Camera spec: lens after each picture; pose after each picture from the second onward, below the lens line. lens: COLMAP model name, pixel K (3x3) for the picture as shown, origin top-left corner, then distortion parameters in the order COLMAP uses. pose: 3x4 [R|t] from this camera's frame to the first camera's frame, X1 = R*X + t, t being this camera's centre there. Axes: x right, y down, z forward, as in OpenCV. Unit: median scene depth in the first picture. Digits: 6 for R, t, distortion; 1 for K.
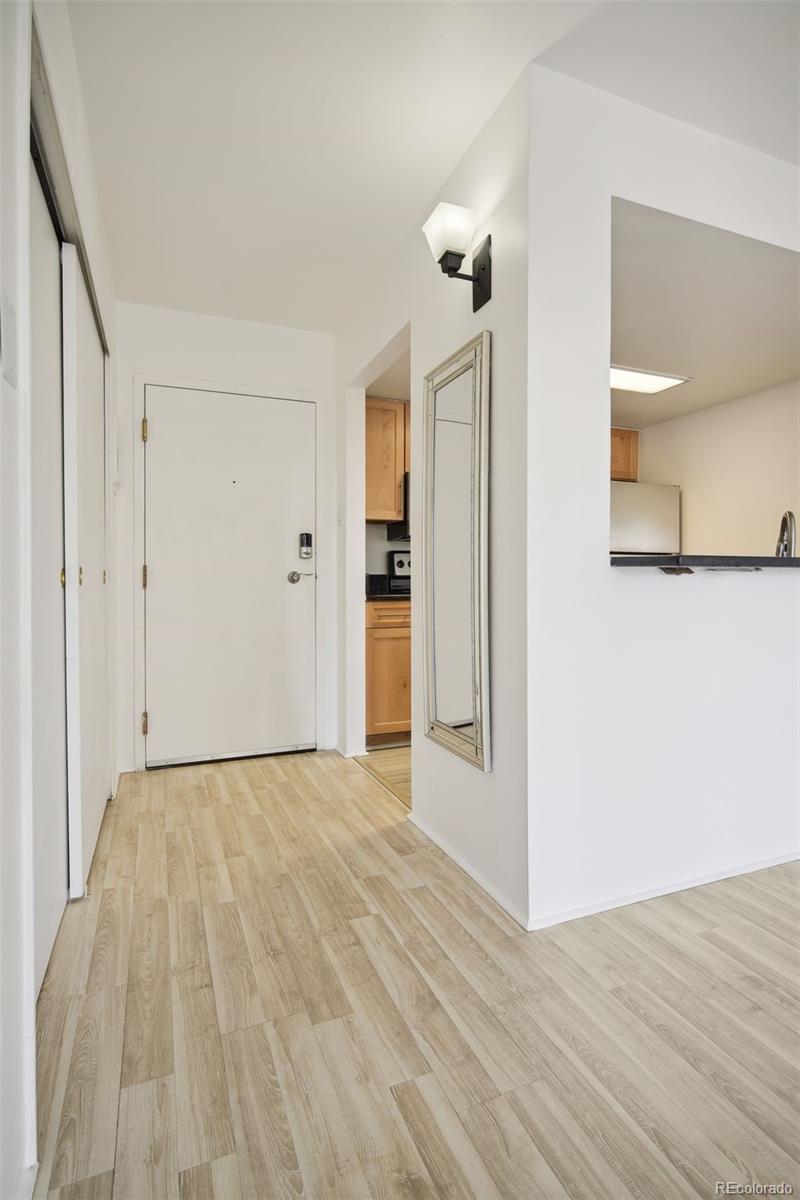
lens RADIAL K [[592.2, 0, 401.1], [0, 592.2, 587.6], [0, 0, 1]] dist [-0.016413, 0.009628]
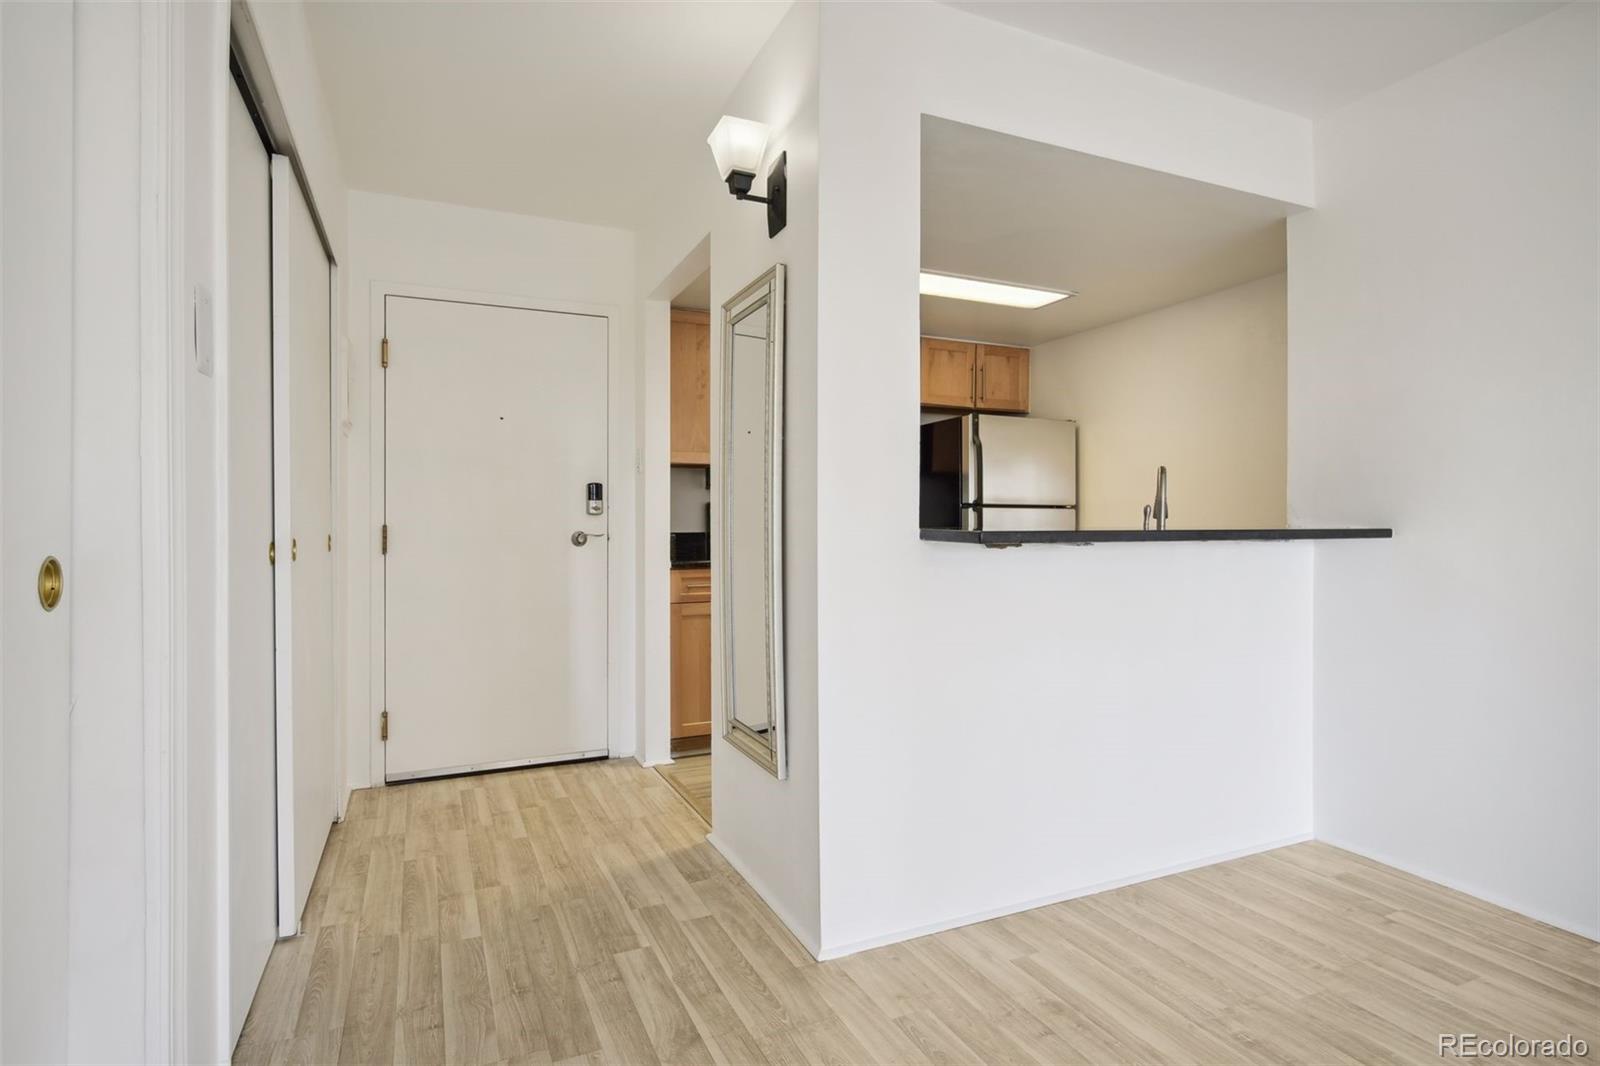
lens RADIAL K [[814.8, 0, 800.0], [0, 814.8, 533.0], [0, 0, 1]] dist [-0.014364, 0.009258]
pose [[0.999056, 0.000973, 0.043419, 0.120119], [-0.000821, 0.999993, -0.003517, -0.039628], [-0.043423, 0.003478, 0.999051, -0.175312]]
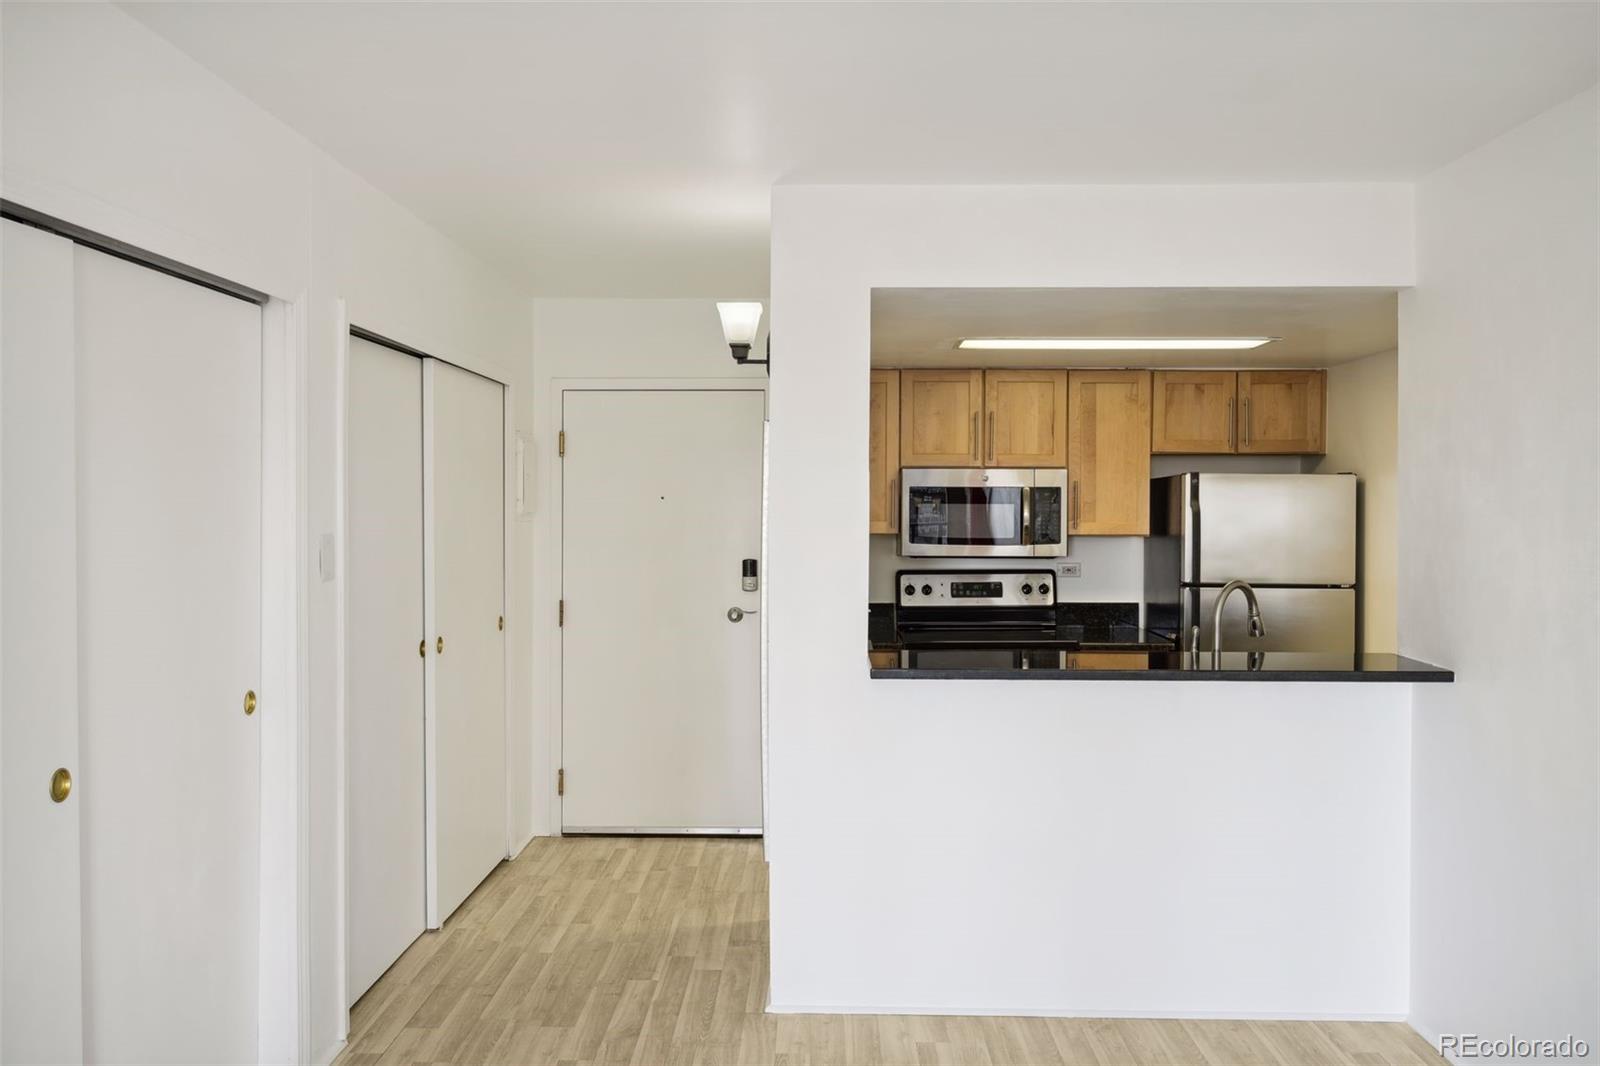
lens RADIAL K [[1237.1, 0, 795.0], [0, 1237.1, 540.9], [0, 0, 1]] dist [-0.002691, 0.003504]
pose [[0.918265, 0.015626, -0.395658, 0.997836], [-0.011455, 0.999851, 0.012904, -0.254229], [0.395800, -0.007317, 0.918307, -0.886174]]
